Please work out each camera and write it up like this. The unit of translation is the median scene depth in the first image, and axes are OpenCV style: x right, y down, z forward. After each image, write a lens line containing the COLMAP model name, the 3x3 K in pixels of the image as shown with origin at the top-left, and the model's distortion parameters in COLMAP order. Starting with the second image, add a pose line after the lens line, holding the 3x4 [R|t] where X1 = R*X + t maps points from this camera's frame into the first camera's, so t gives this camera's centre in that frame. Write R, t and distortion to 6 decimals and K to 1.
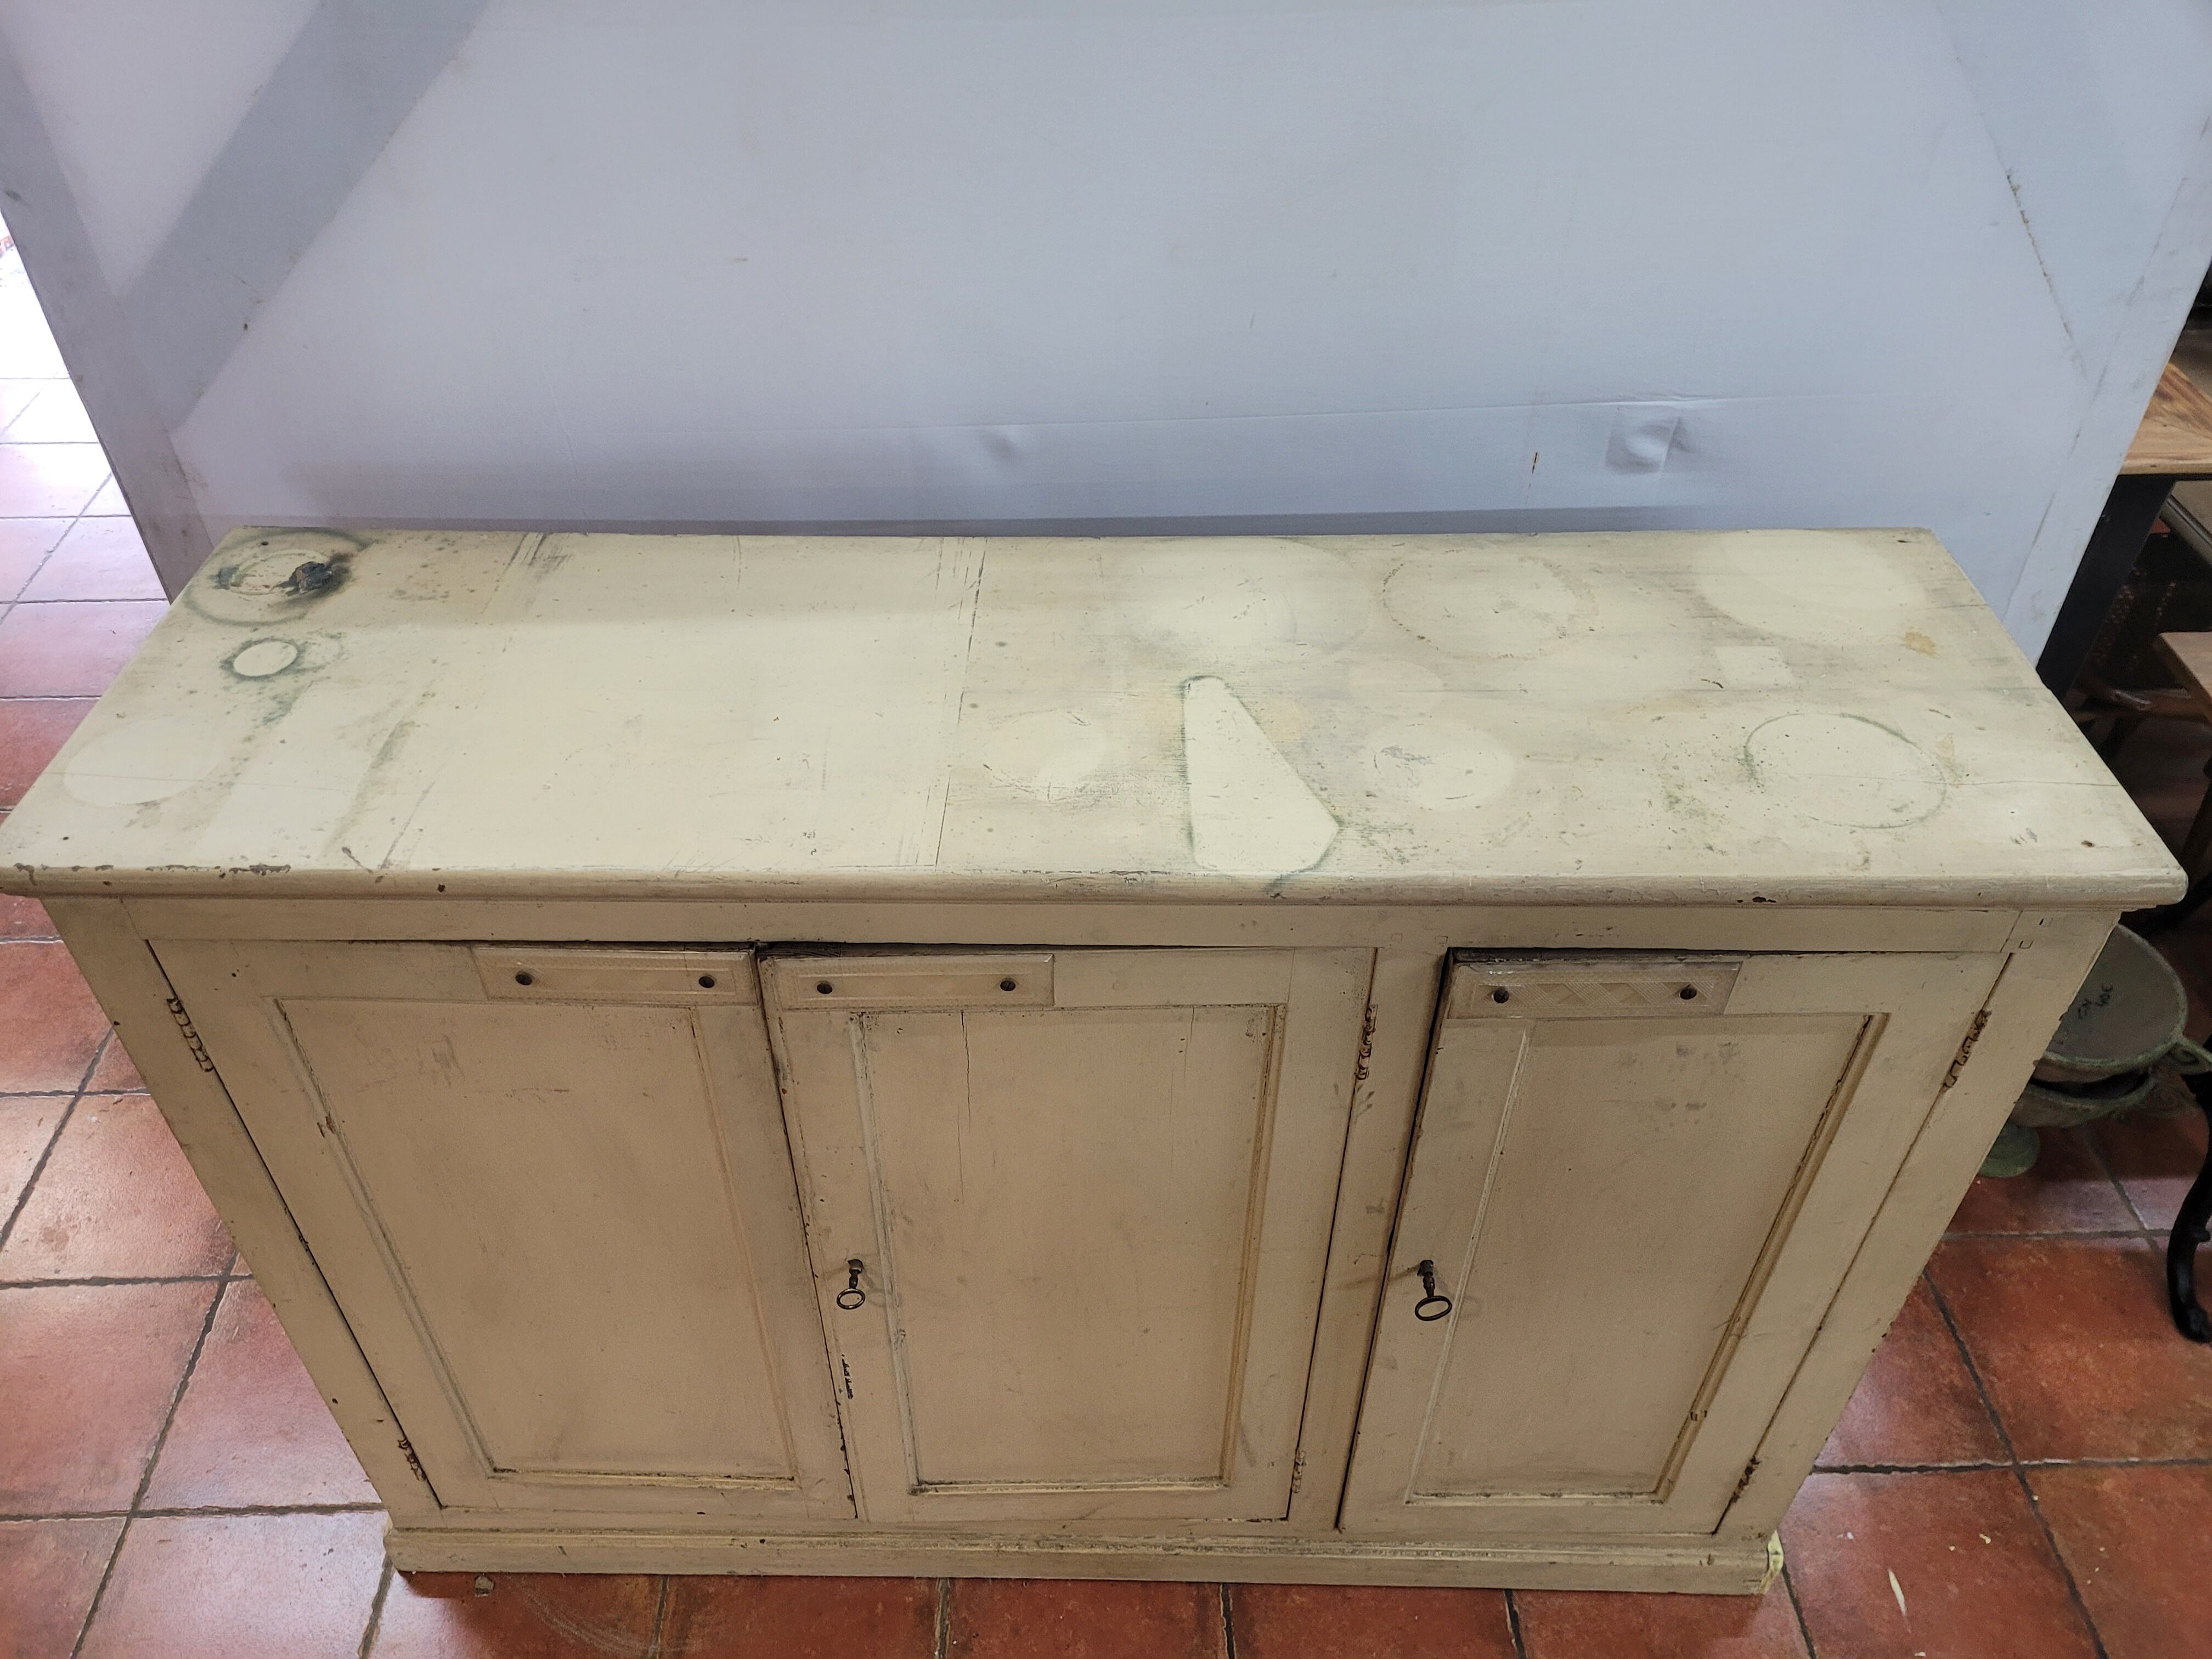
lens RADIAL K [[1669.0, 0, 1061.6], [0, 1669.0, 827.2], [0, 0, 1]] dist [0.064376, -0.059555]
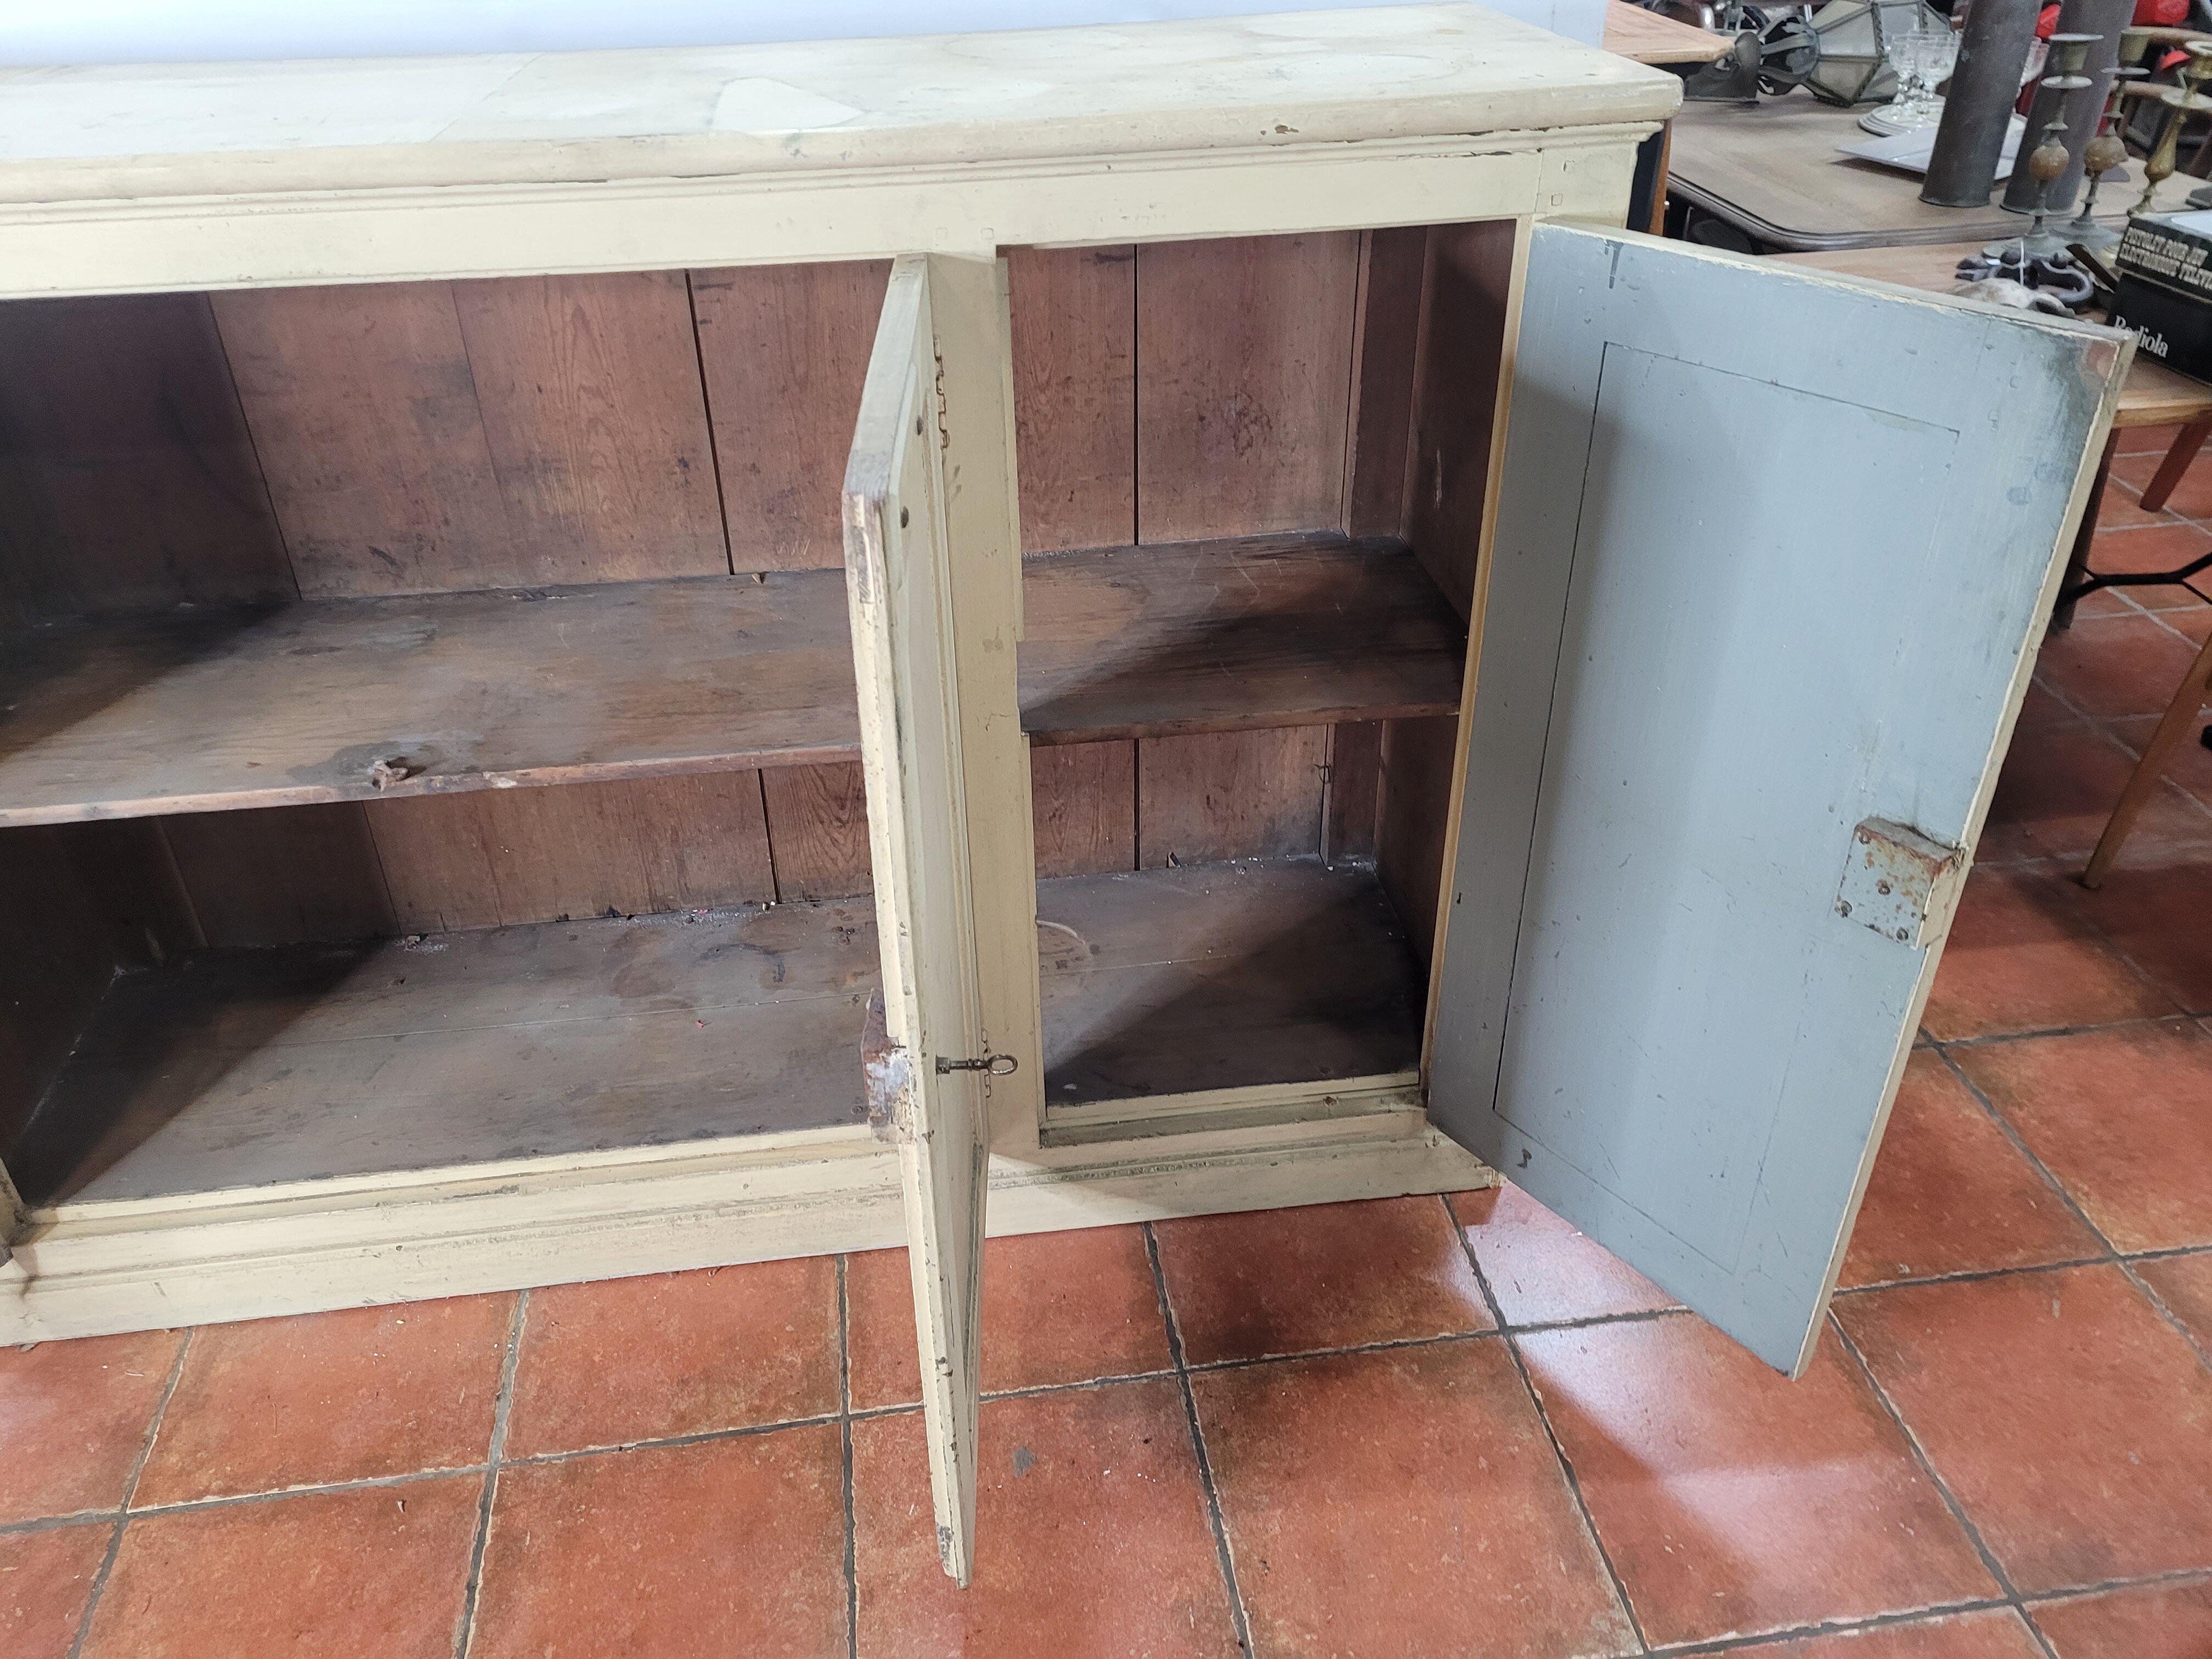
lens RADIAL K [[1669.0, 0, 1064.1], [0, 1669.0, 780.1], [0, 0, 1]] dist [0.064376, -0.059555]
pose [[0.990736, -0.085195, 0.105756, 0.117730], [0.101452, 0.981999, -0.159331, 0.448552], [-0.090278, 0.168584, 0.981544, 0.079570]]
